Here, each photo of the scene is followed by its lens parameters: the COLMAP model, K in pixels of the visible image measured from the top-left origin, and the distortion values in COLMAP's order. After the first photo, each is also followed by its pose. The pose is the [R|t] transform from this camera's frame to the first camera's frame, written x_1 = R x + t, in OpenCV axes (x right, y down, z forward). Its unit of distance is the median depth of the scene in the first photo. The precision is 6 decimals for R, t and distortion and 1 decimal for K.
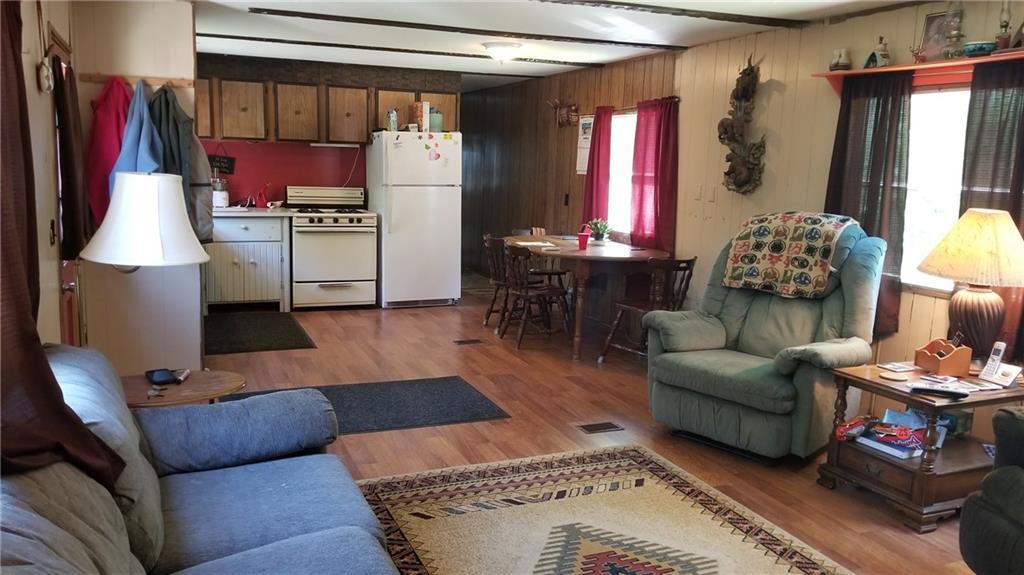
lens RADIAL K [[802.8, 0, 514.9], [0, 802.8, 292.6], [0, 0, 1]] dist [0.037167, -0.031400]
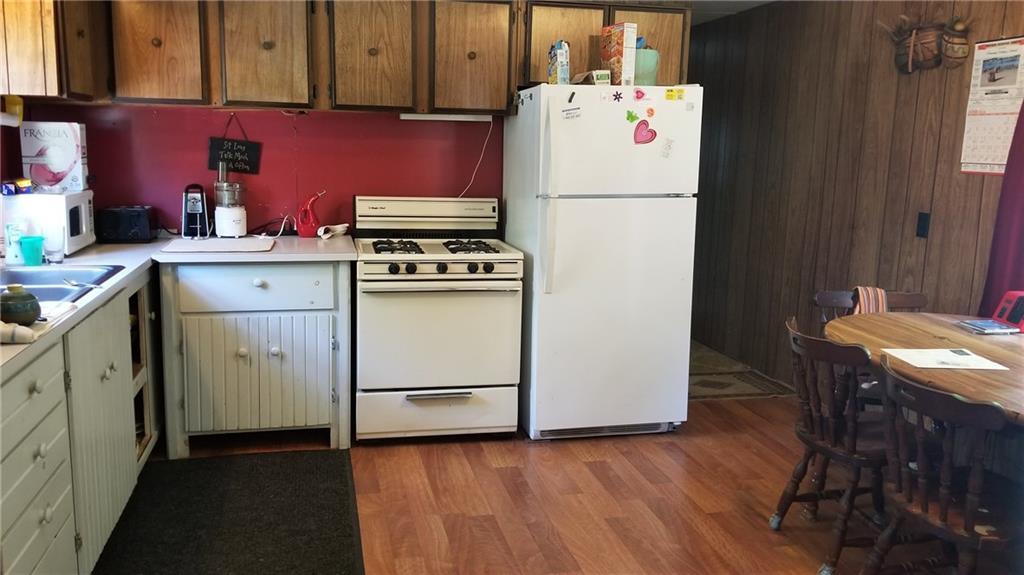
lens RADIAL K [[802.8, 0, 504.6], [0, 802.8, 284.7], [0, 0, 1]] dist [0.037167, -0.031400]
pose [[0.985925, 0.022146, -0.165717, -0.101388], [-0.021195, 0.999747, 0.007504, -0.082541], [0.165842, -0.003886, 0.986145, 0.511544]]
